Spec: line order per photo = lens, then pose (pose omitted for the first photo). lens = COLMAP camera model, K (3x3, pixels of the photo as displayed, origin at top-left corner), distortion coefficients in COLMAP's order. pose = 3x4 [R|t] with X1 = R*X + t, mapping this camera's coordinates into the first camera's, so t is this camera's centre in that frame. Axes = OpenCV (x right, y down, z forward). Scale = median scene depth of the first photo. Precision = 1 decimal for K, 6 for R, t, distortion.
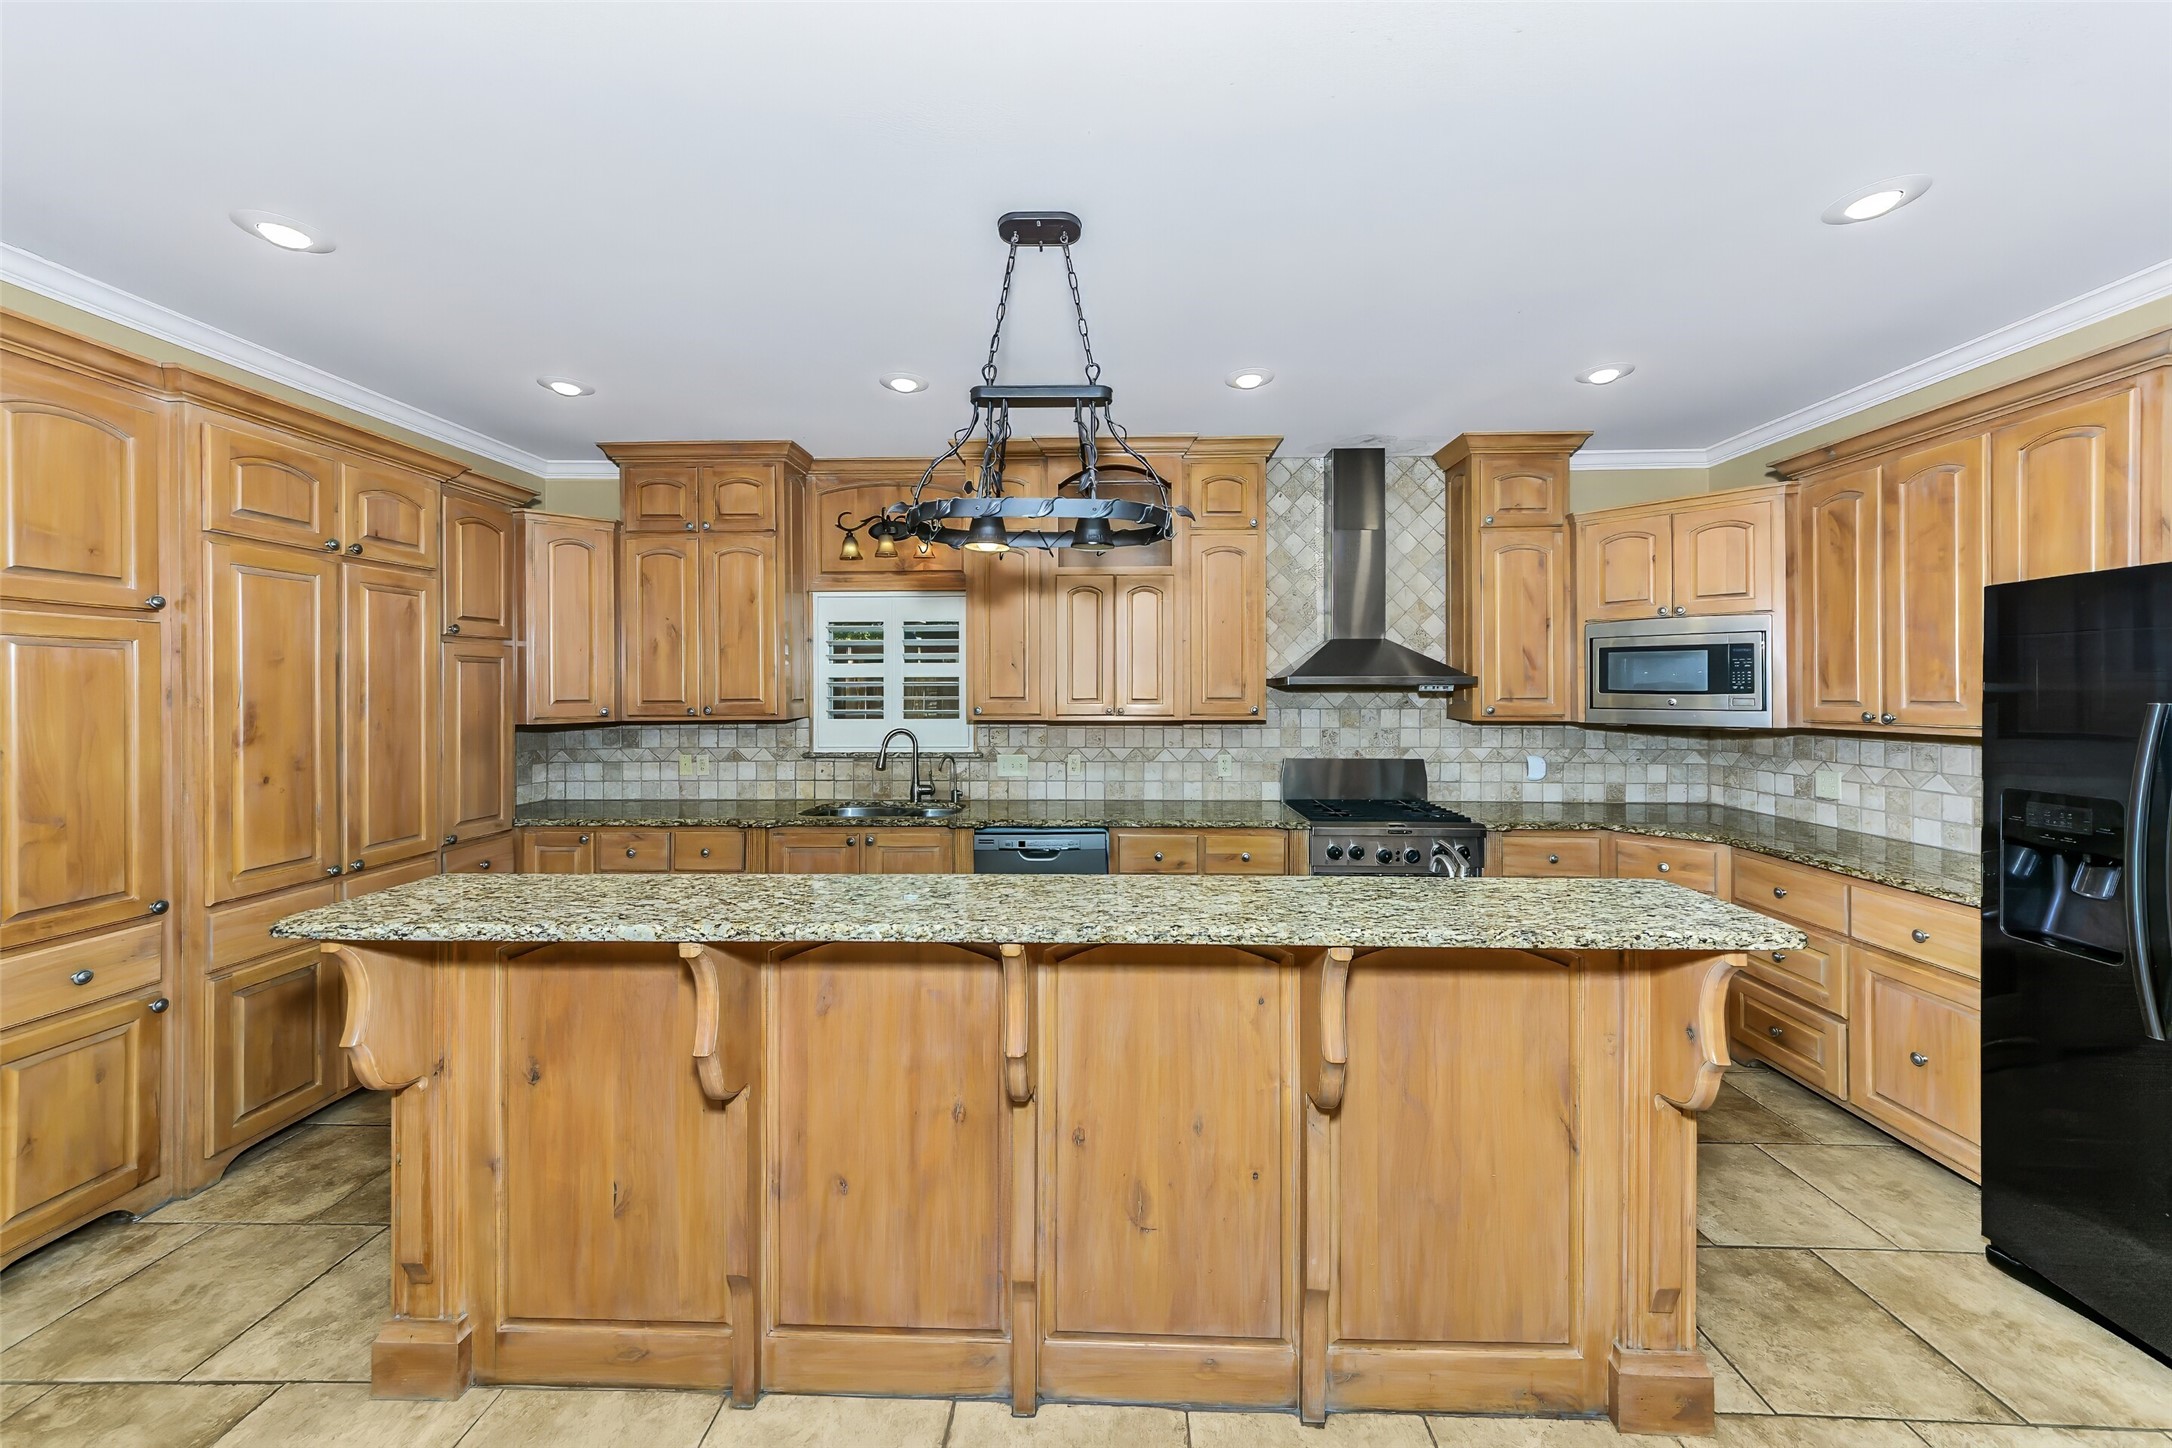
lens RADIAL K [[770.8, 0, 1088.5], [0, 770.8, 688.5], [0, 0, 1]] dist [-0.000641, 0.001571]
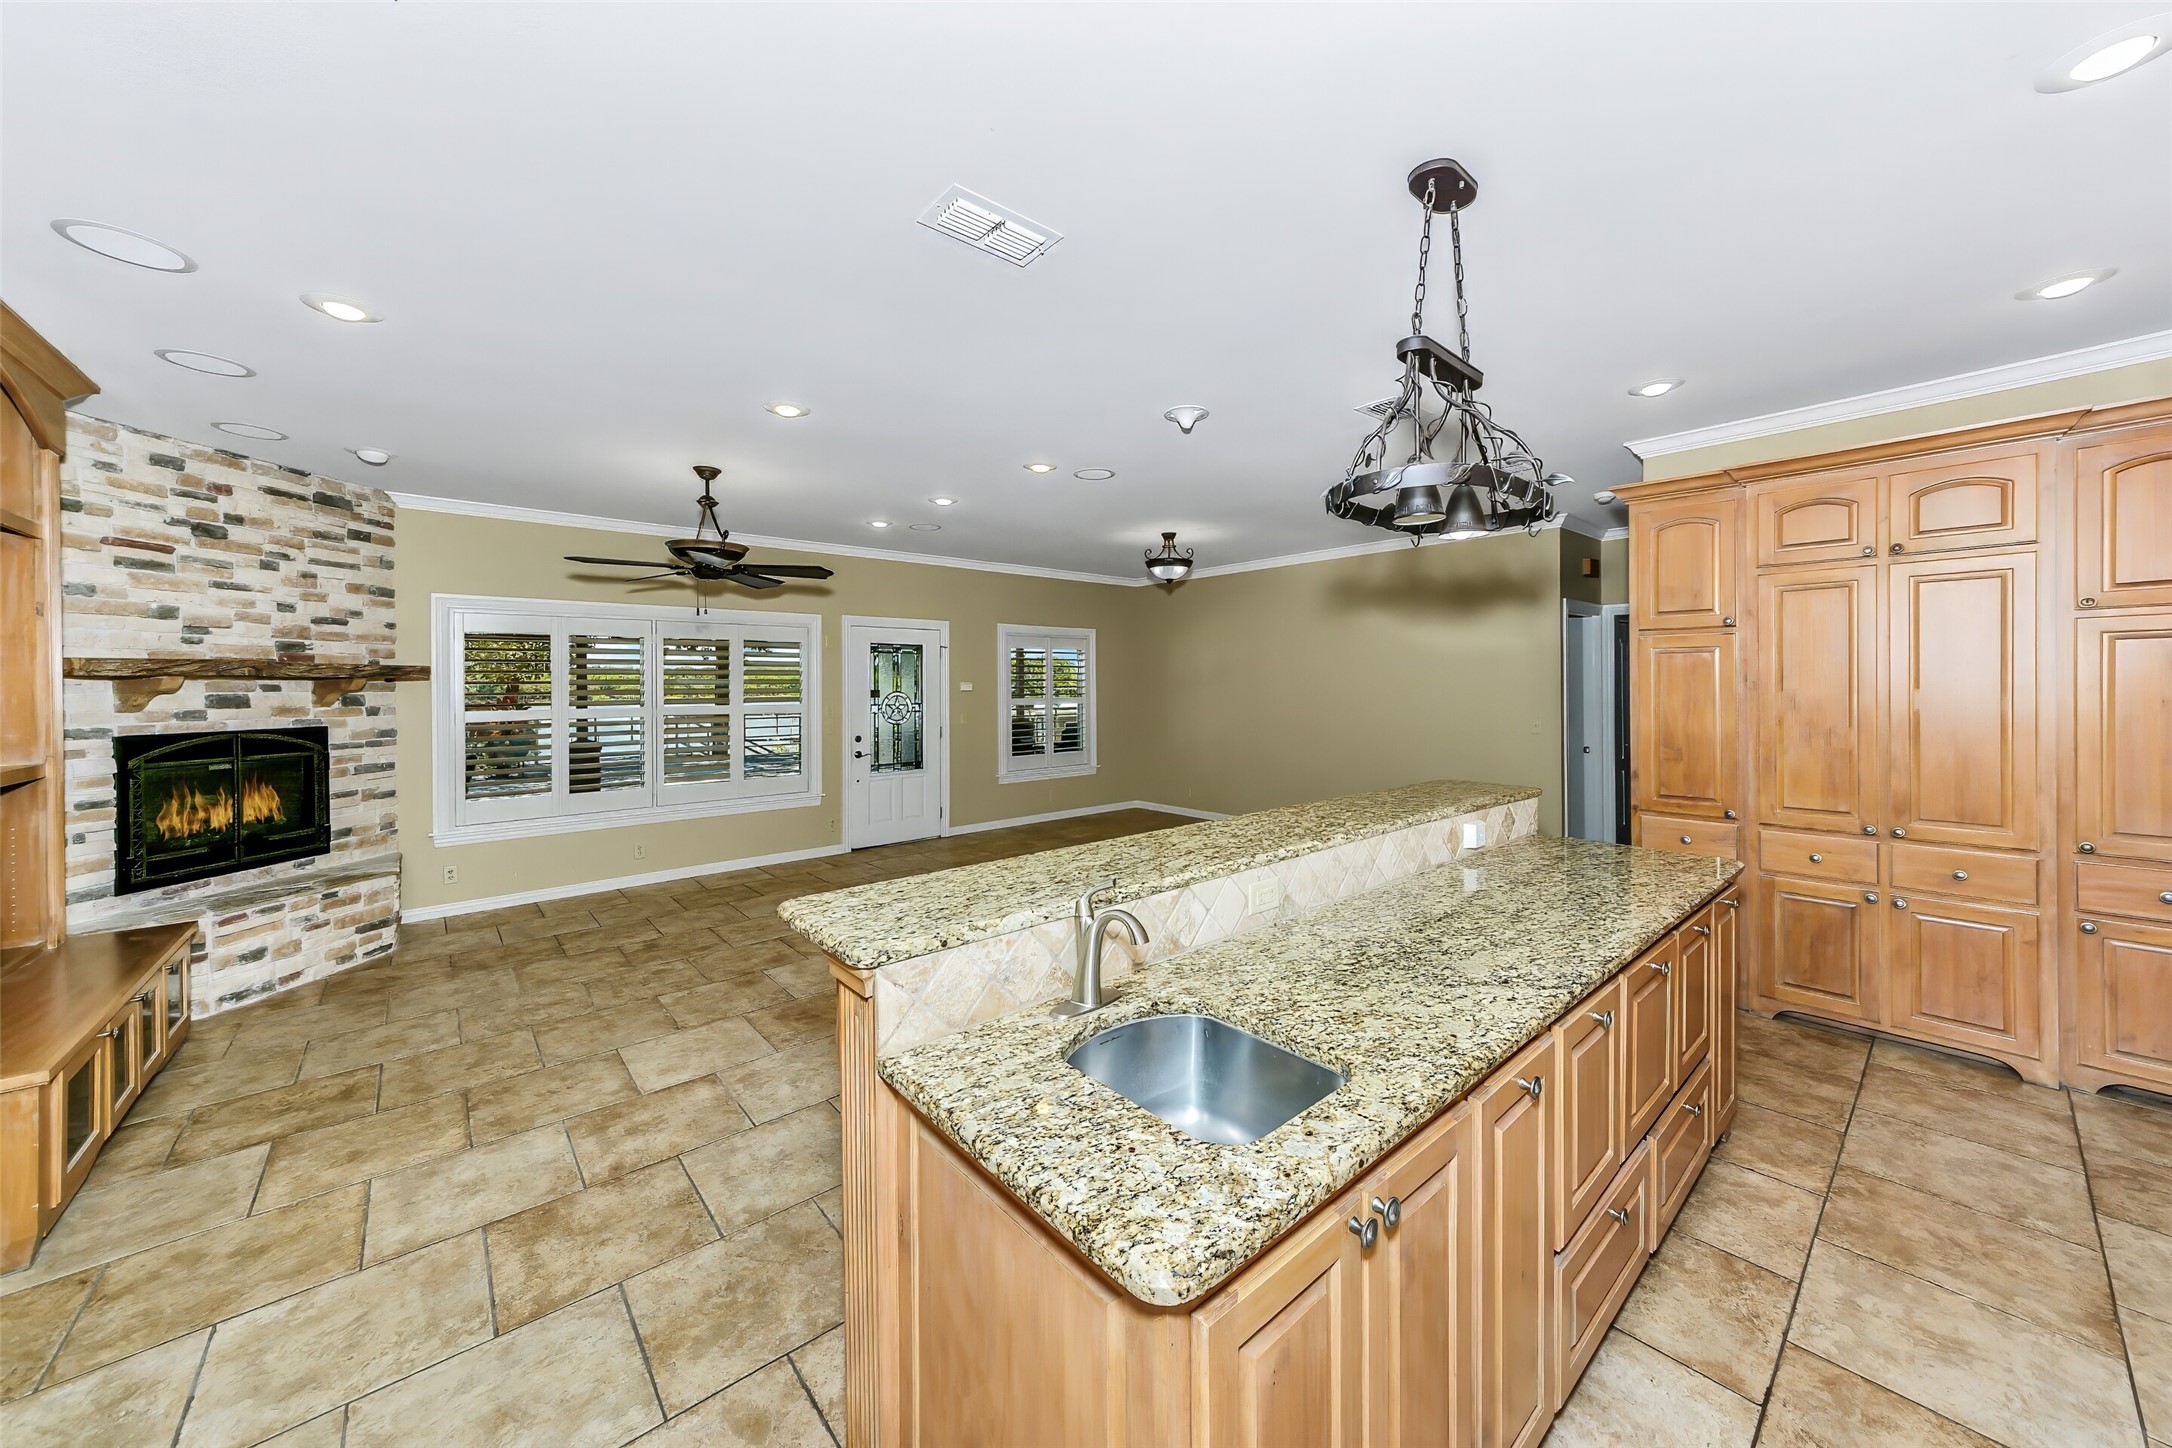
lens RADIAL K [[781.5, 0, 1095.9], [0, 781.5, 685.8], [0, 0, 1]] dist [-0.000871, -0.000077]
pose [[-0.726356, 0.009420, -0.687254, 0.448782], [0.005851, 0.999955, 0.007522, 0.000357], [0.687294, 0.001443, -0.726378, 0.696336]]
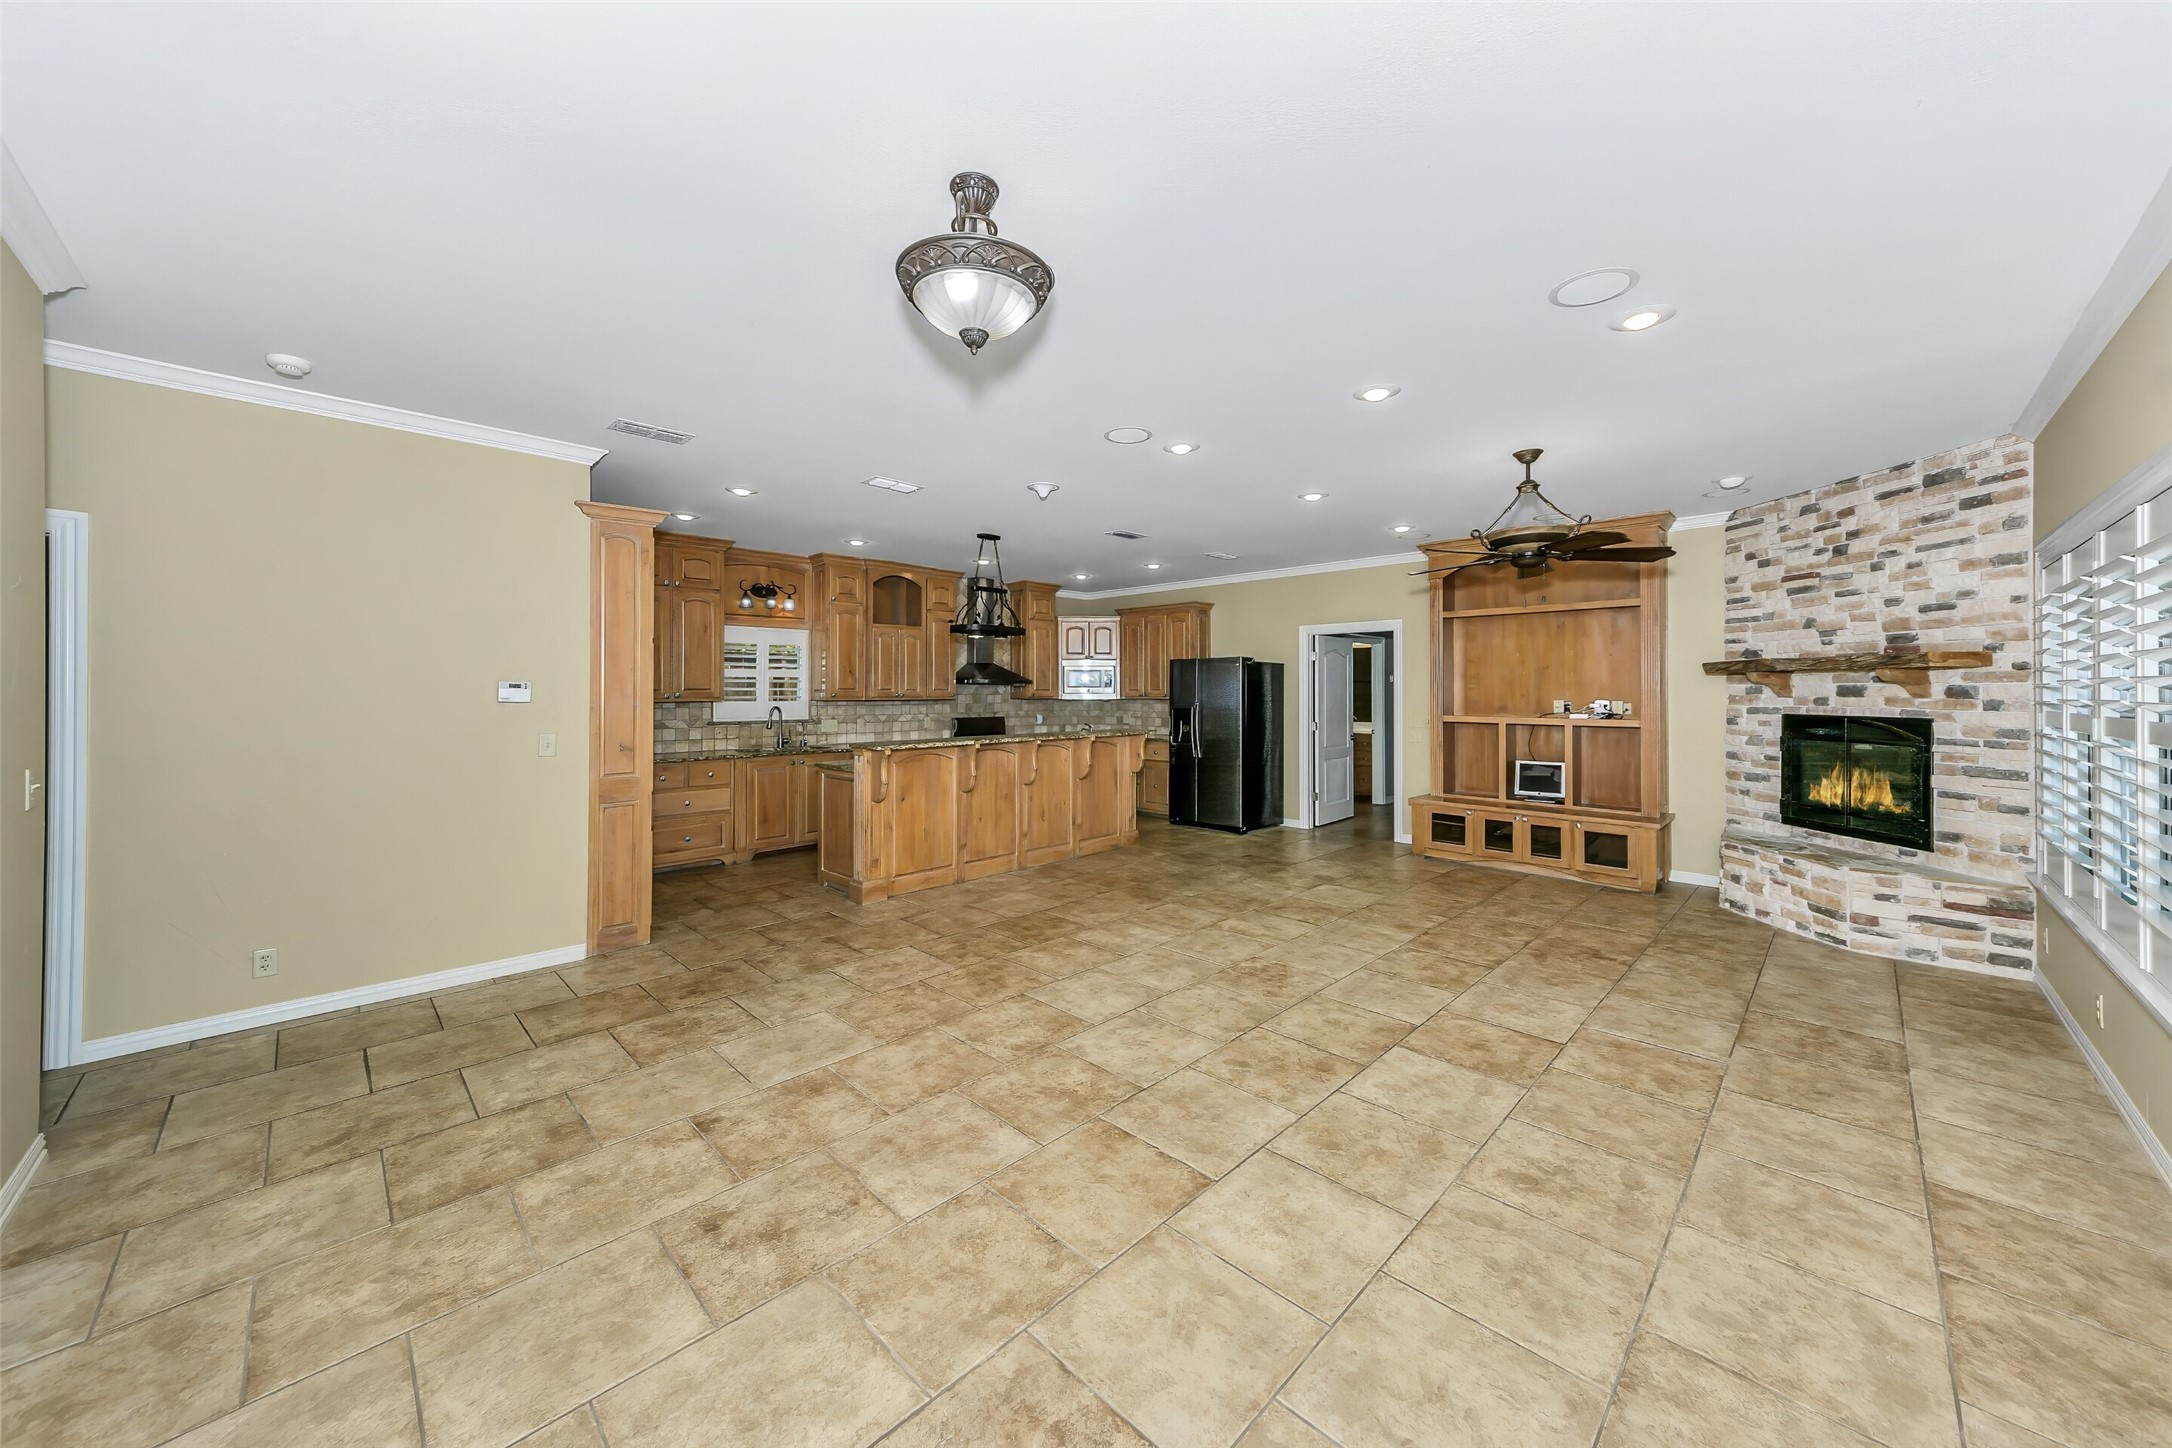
lens RADIAL K [[763.2, 0, 1087.3], [0, 763.2, 688.9], [0, 0, 1]] dist [-0.001734, -0.000266]
pose [[0.683903, 0.006679, 0.729543, -1.033513], [-0.000356, 0.999961, -0.008821, 0.028720], [-0.729573, 0.005773, 0.683878, -0.715785]]
